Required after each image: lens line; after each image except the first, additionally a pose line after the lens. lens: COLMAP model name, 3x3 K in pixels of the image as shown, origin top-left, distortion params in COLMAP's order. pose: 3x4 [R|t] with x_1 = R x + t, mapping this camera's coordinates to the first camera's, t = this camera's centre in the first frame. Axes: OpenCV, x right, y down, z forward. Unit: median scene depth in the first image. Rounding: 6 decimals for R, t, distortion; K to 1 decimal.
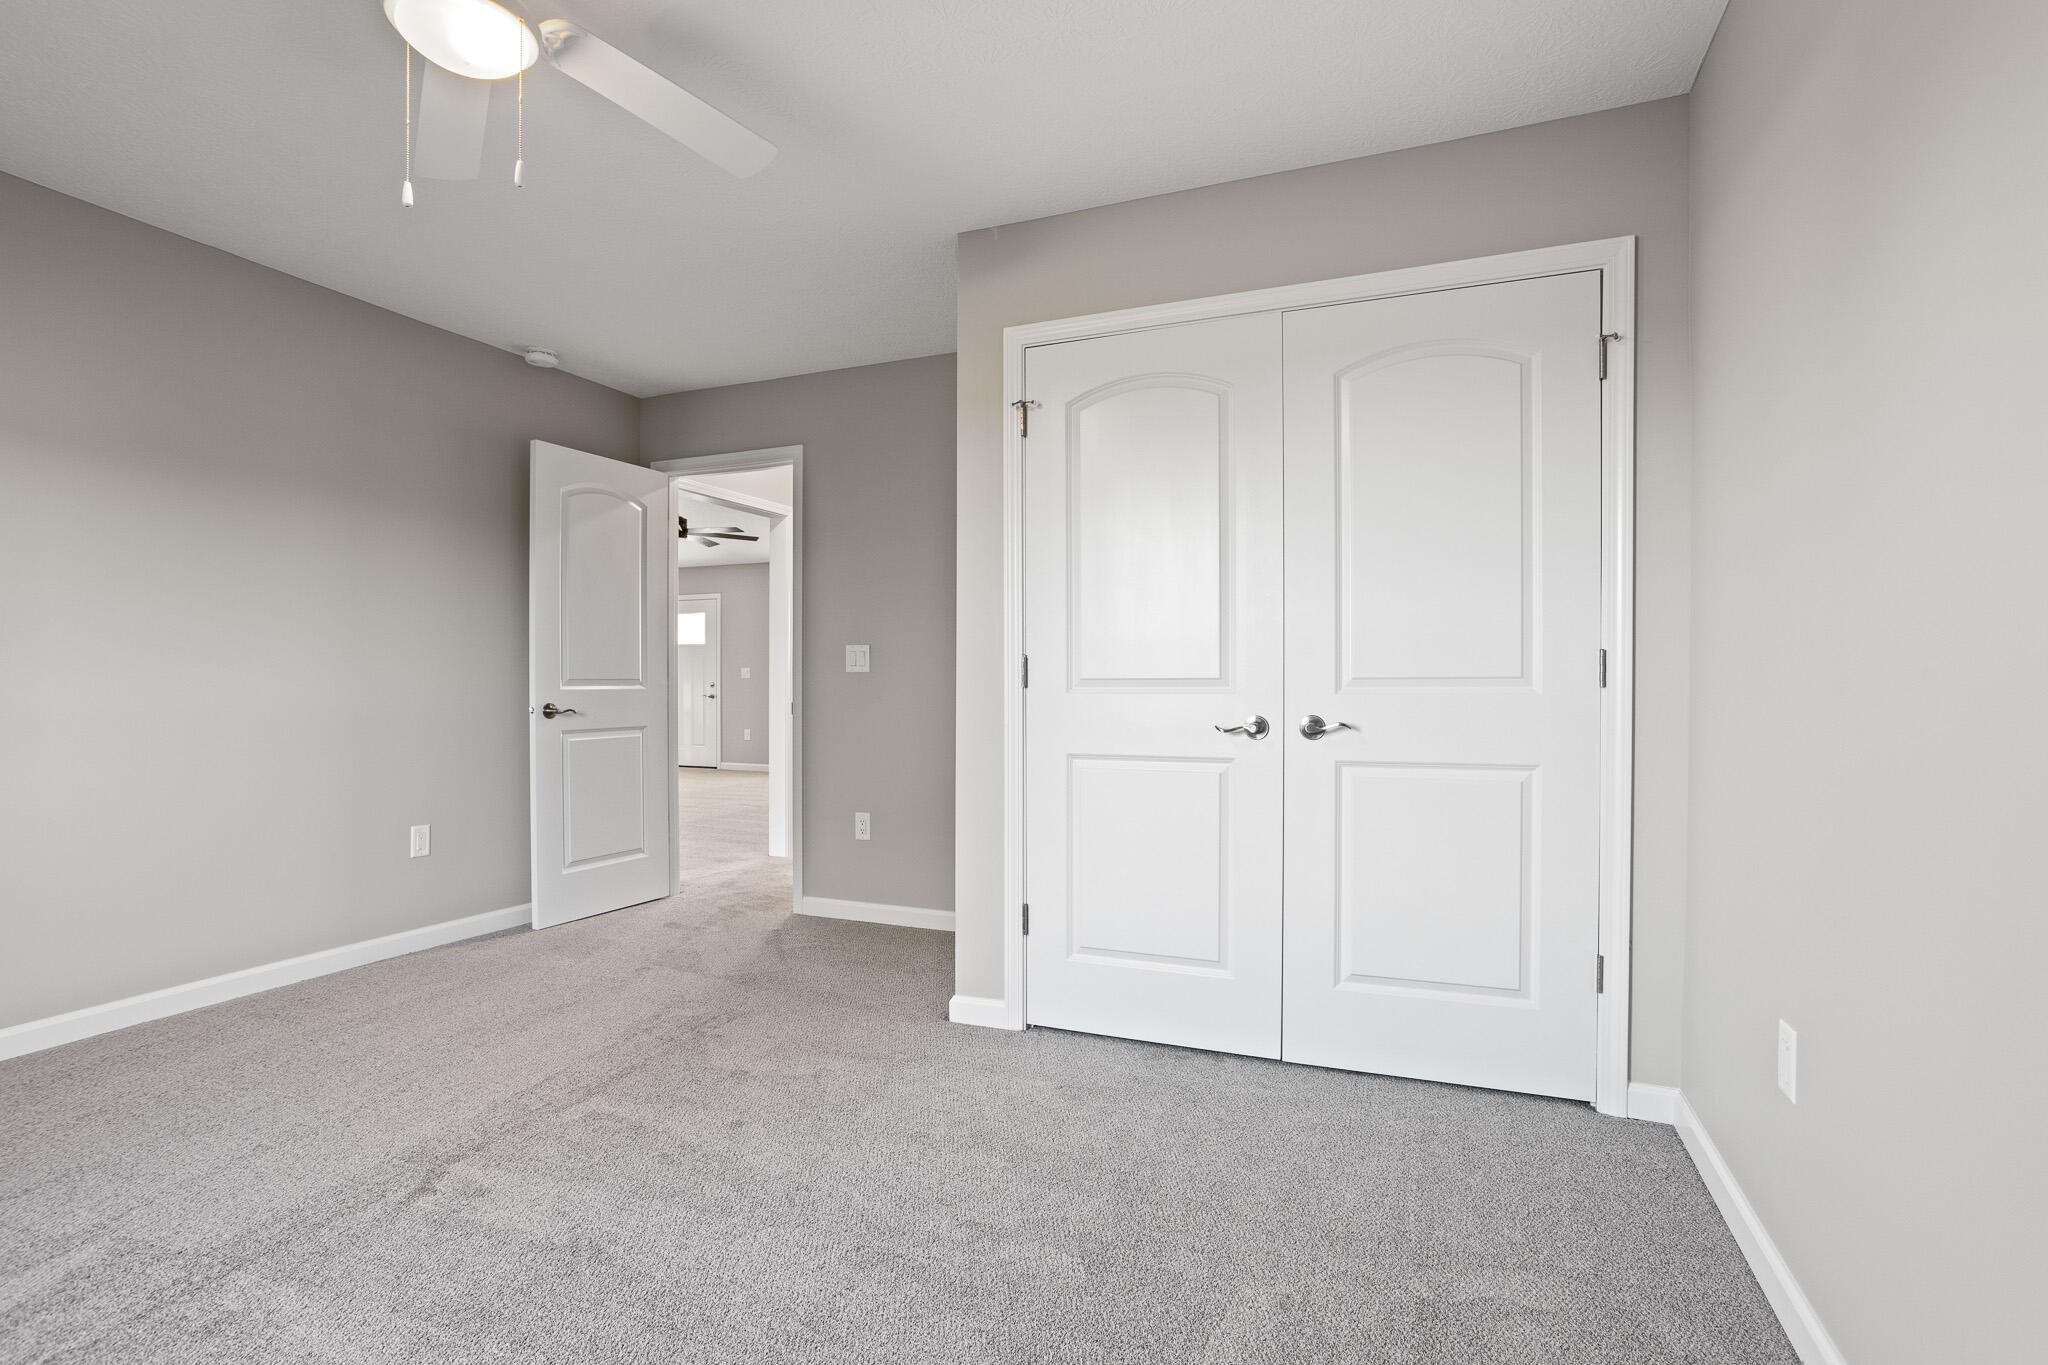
lens RADIAL K [[990.7, 0, 1024.5], [0, 990.7, 678.0], [0, 0, 1]] dist [-0.059014, 0.035334]
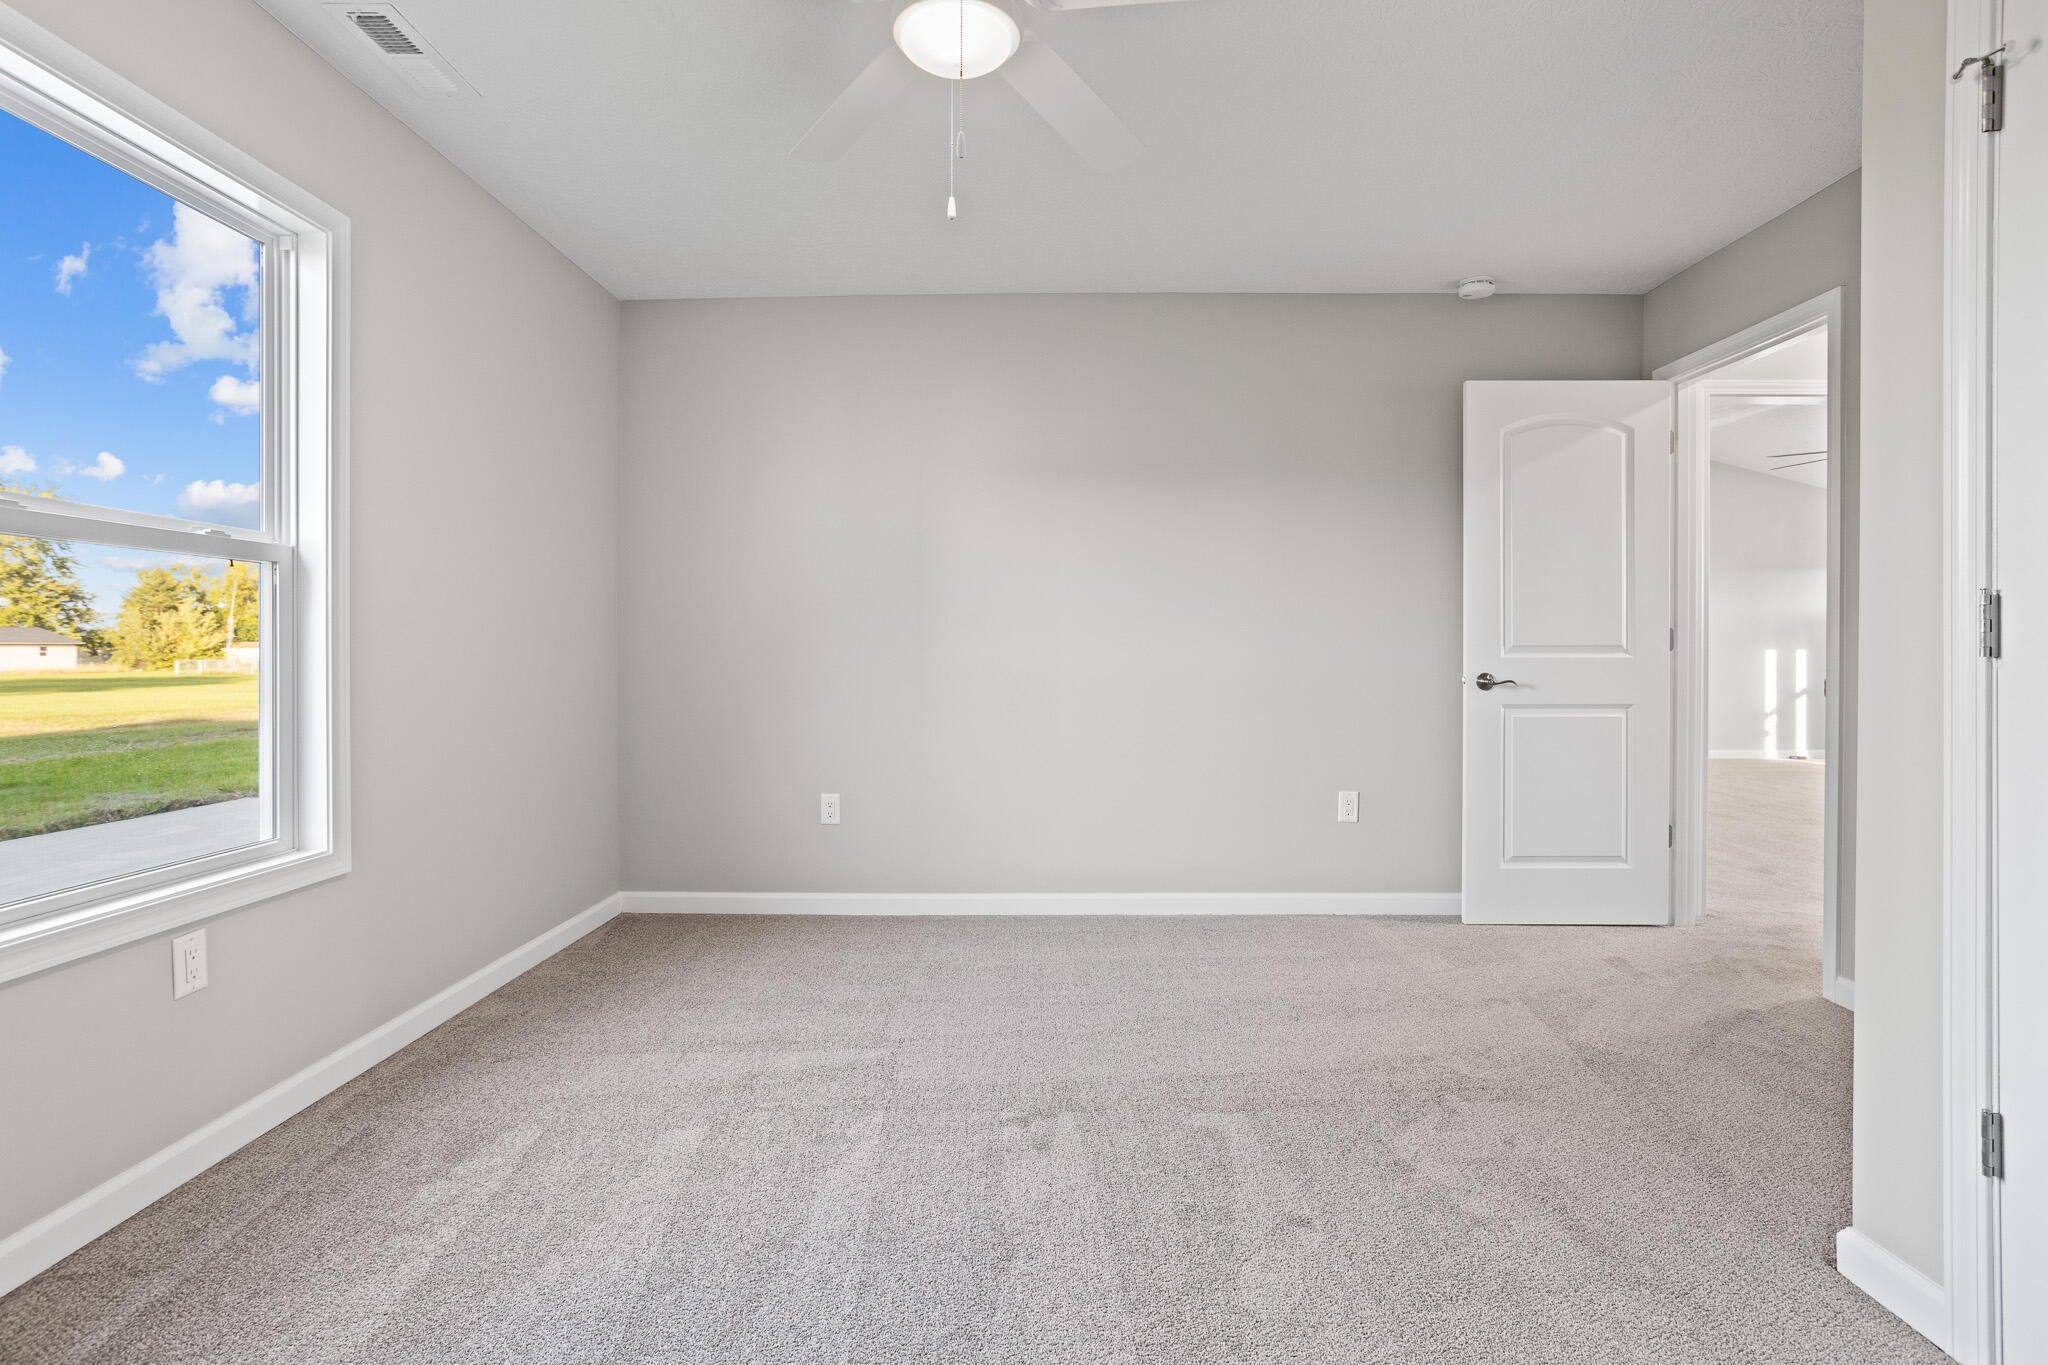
lens RADIAL K [[994.6, 0, 1027.9], [0, 994.6, 643.5], [0, 0, 1]] dist [-0.042088, 0.022832]
pose [[0.379910, -0.006126, -0.925003, 0.204028], [0.003409, 0.999981, -0.005222, 0.002378], [0.925017, -0.001169, 0.379923, 0.302124]]
